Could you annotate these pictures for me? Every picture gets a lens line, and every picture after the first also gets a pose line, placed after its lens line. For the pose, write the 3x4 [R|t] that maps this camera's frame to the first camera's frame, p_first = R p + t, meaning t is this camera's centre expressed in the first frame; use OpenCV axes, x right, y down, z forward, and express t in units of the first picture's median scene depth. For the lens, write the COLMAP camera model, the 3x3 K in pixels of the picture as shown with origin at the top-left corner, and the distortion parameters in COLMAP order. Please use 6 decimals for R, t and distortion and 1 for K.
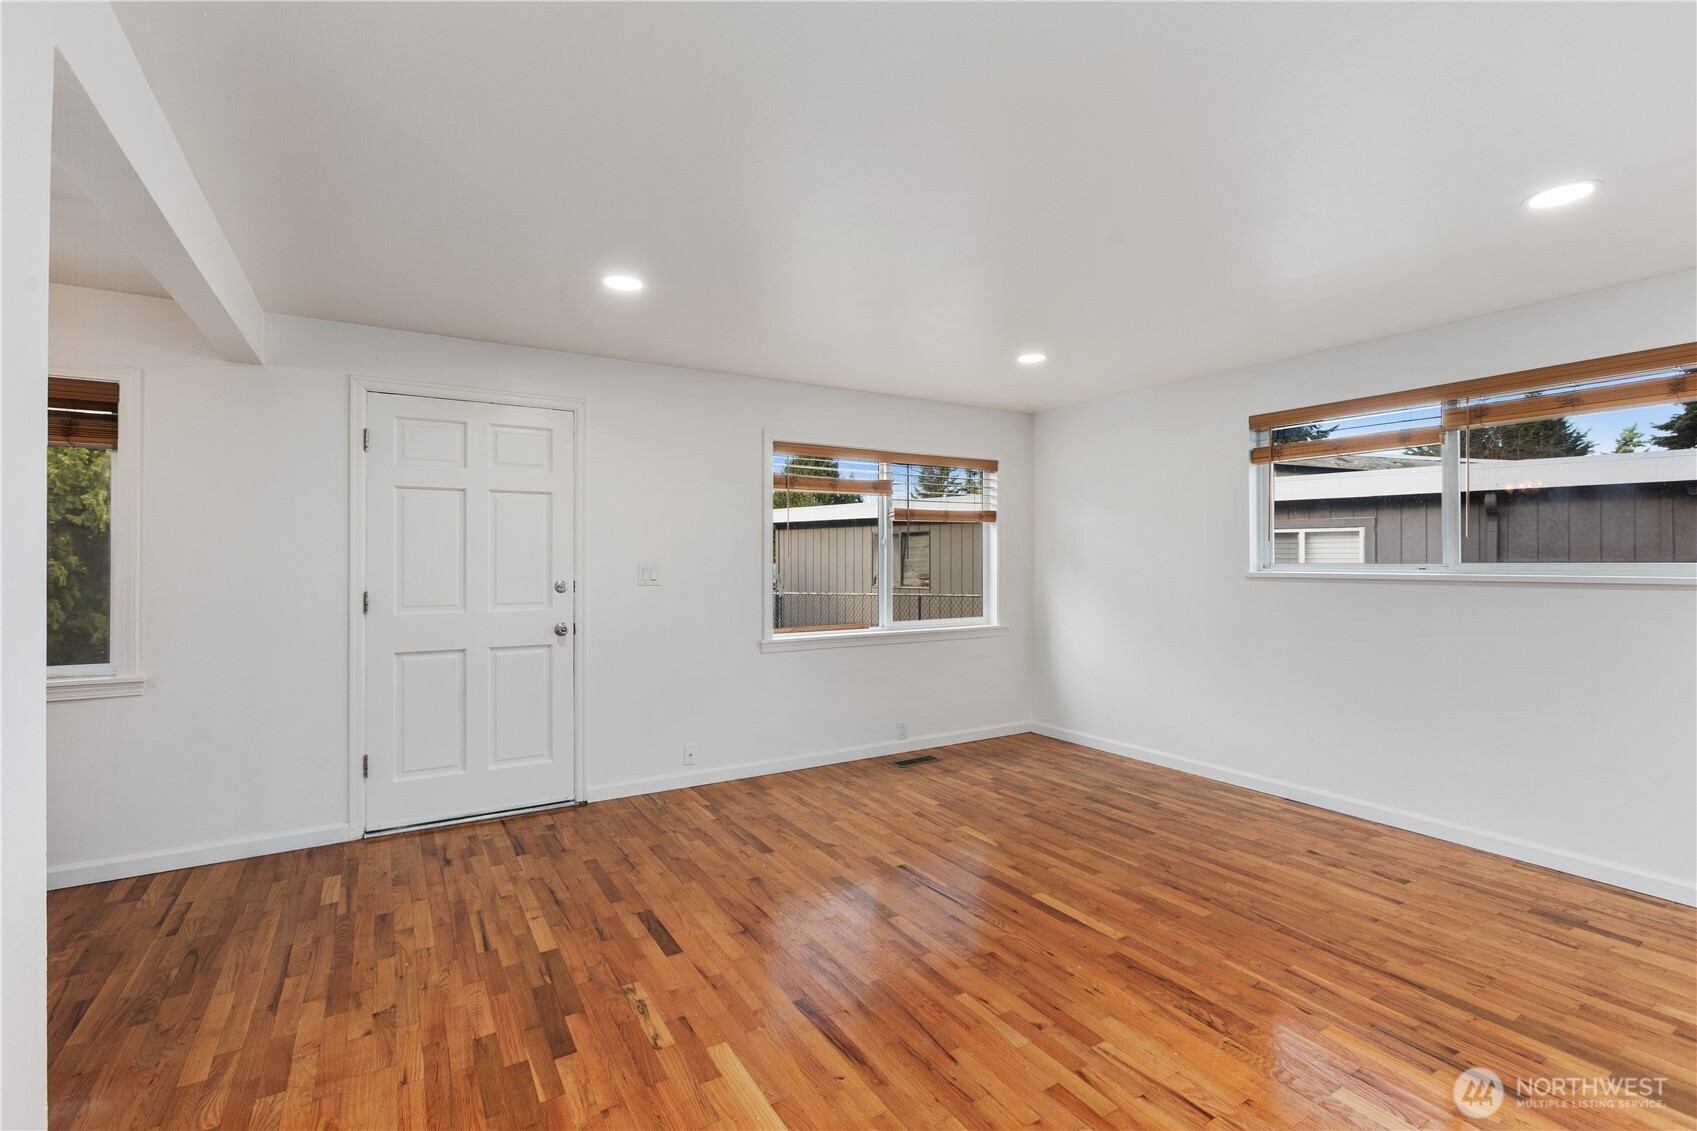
lens RADIAL K [[751.9, 0, 834.0], [0, 751.9, 563.3], [0, 0, 1]] dist [-0.003244, 0.005734]
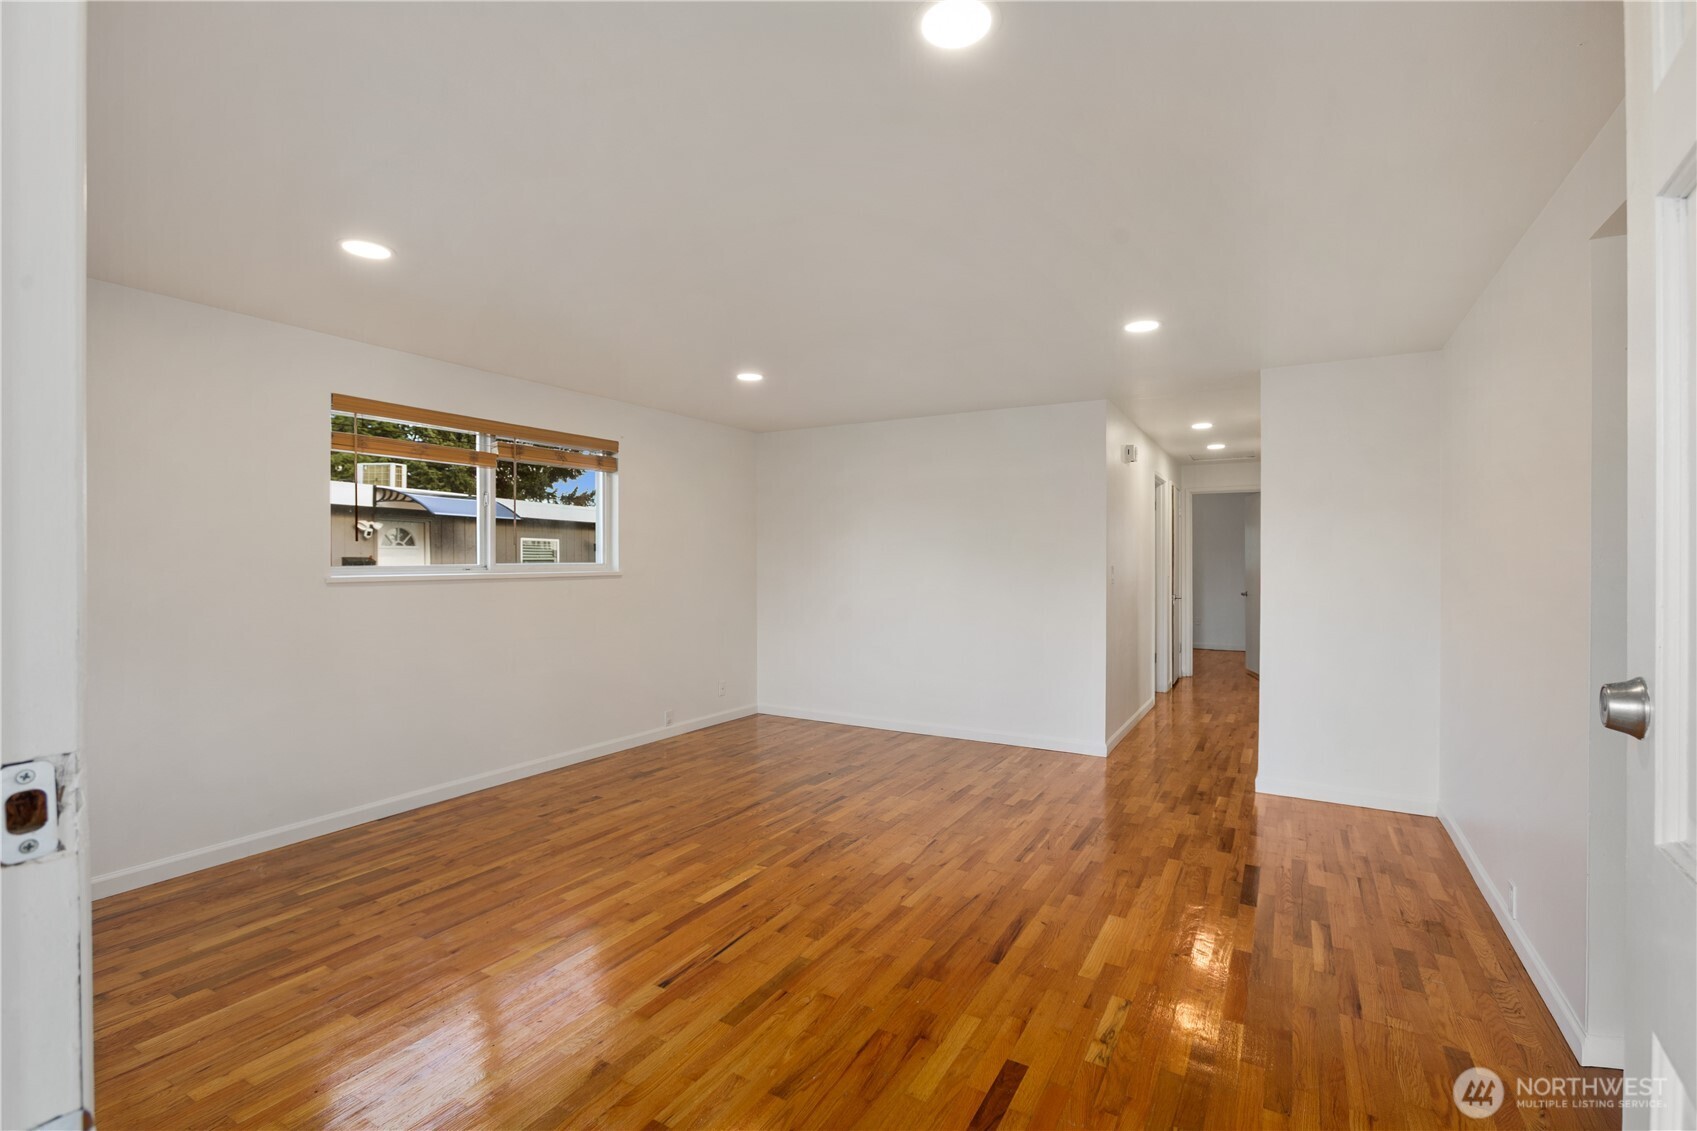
lens RADIAL K [[751.9, 0, 847.1], [0, 751.9, 568.6], [0, 0, 1]] dist [-0.003244, 0.005734]
pose [[-0.477431, -0.007753, 0.878635, -0.672934], [0.002371, 0.999946, 0.010112, -0.010134], [-0.878666, 0.006911, -0.477387, 1.258093]]
